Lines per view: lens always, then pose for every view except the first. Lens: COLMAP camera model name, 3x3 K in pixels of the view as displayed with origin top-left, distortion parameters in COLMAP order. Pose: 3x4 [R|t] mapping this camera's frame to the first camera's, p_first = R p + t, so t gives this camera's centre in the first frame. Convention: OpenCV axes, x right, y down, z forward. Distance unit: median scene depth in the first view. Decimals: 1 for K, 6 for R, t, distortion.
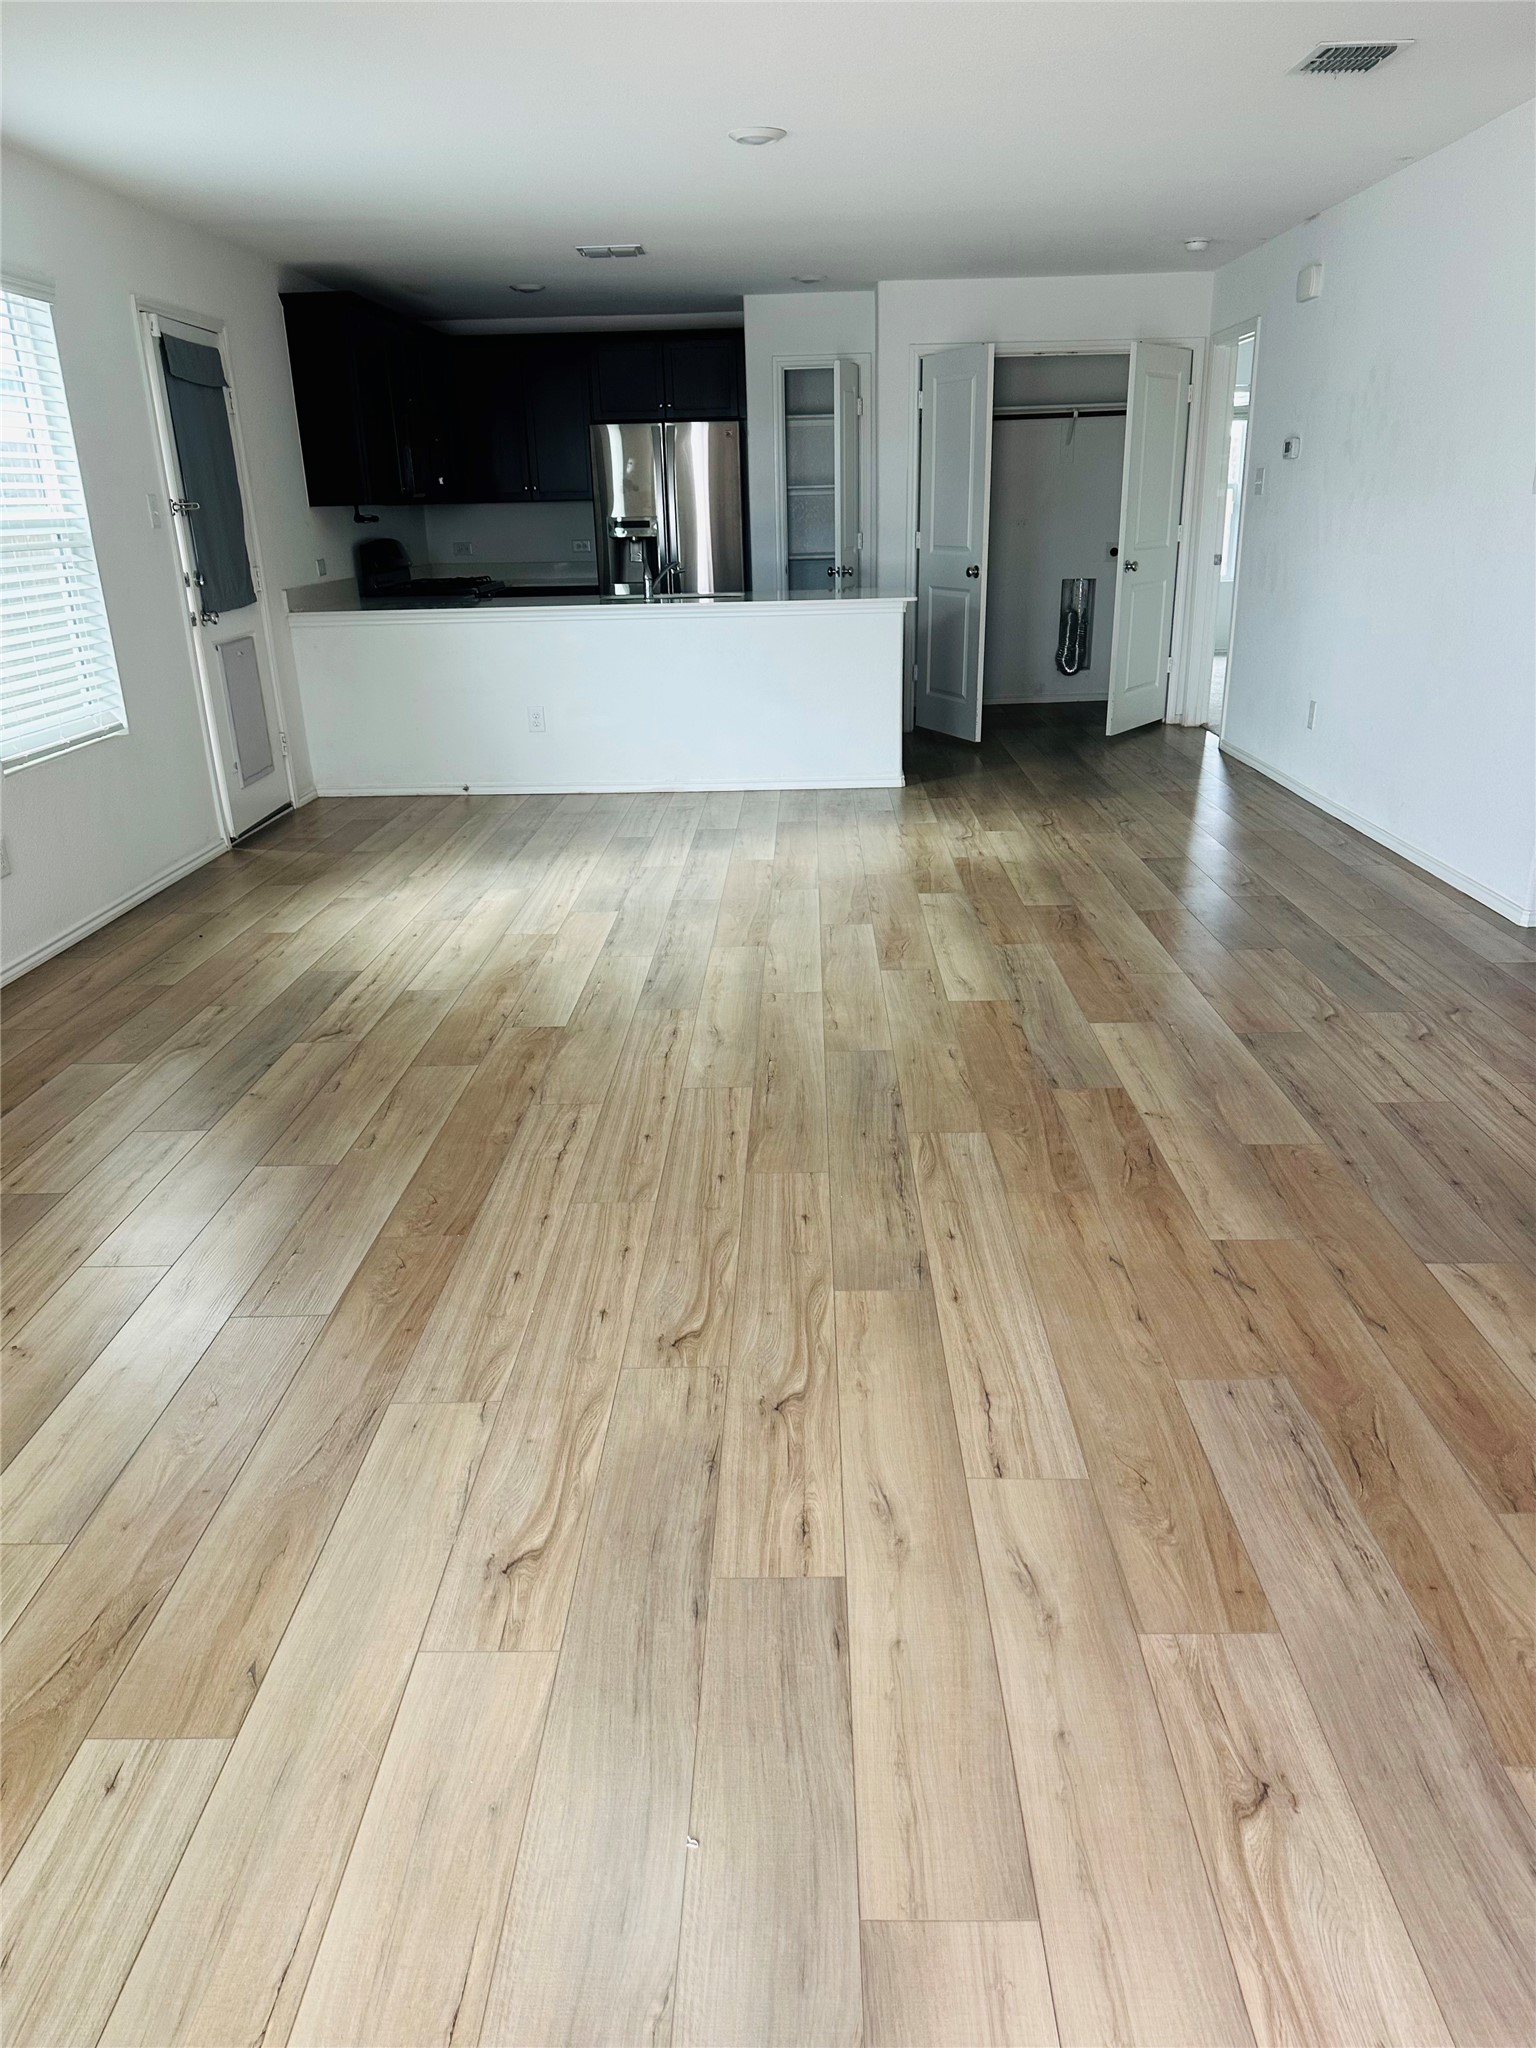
lens RADIAL K [[1416.0, 0, 767.8], [0, 1416.0, 1029.6], [0, 0, 1]] dist [0.001290, 0.000751]
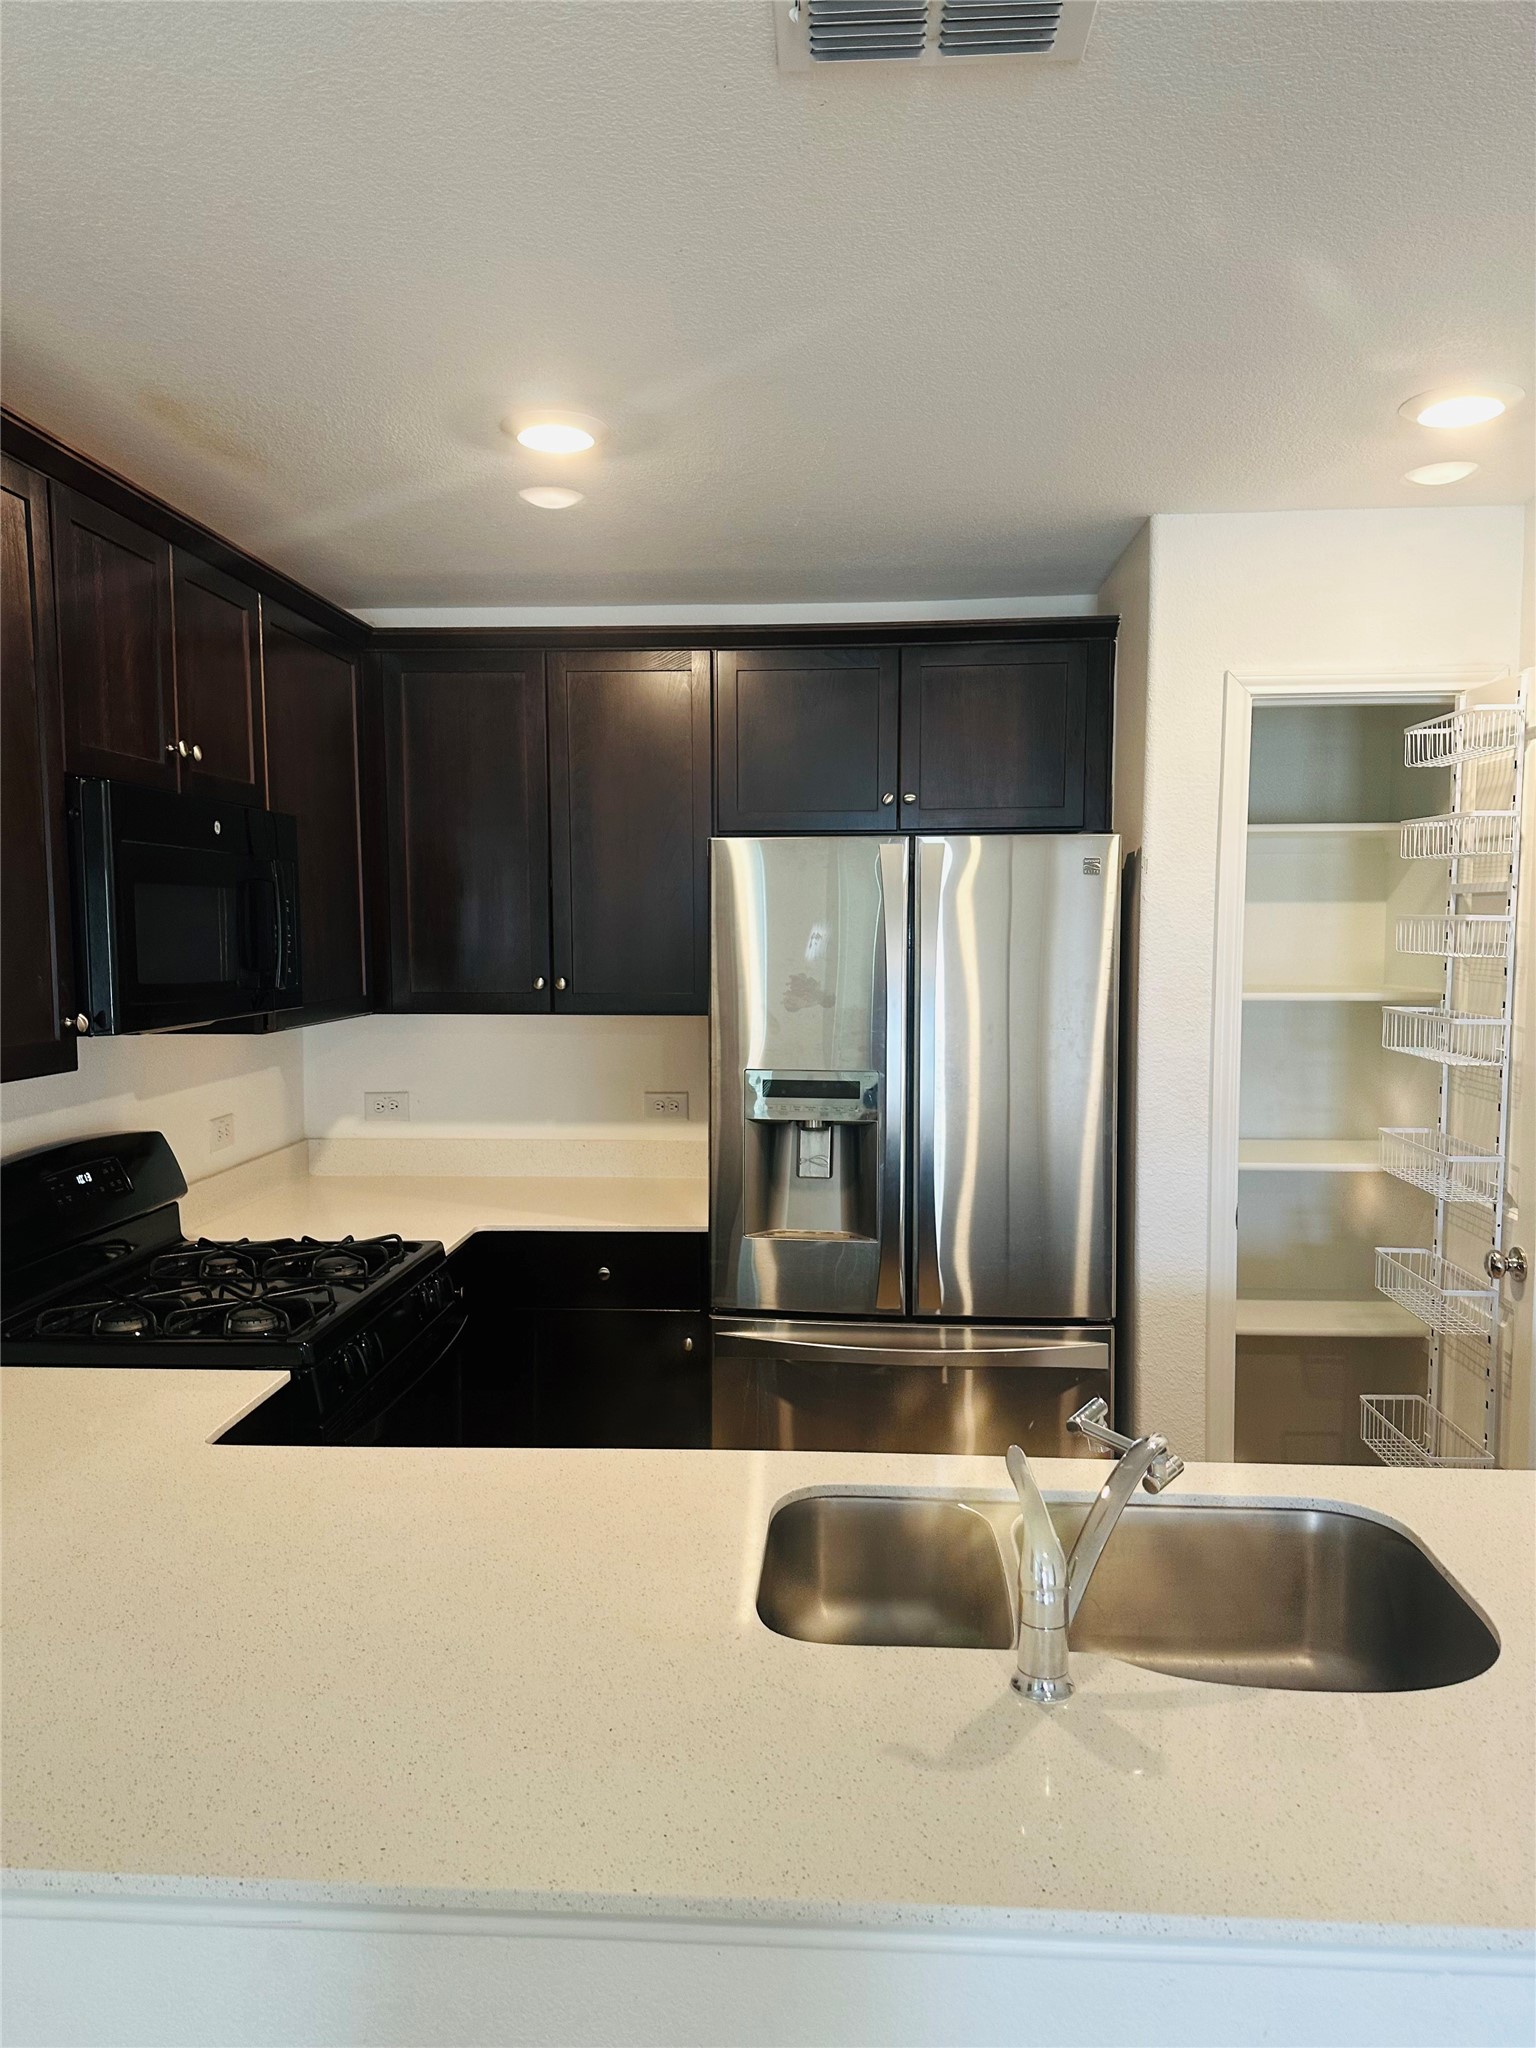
lens RADIAL K [[1416.0, 0, 768.3], [0, 1416.0, 1025.2], [0, 0, 1]] dist [0.001290, 0.000751]
pose [[0.999242, 0.018689, -0.034140, -0.103397], [-0.027274, 0.962008, -0.271654, -0.297849], [0.027766, 0.272379, 0.961789, 0.698832]]
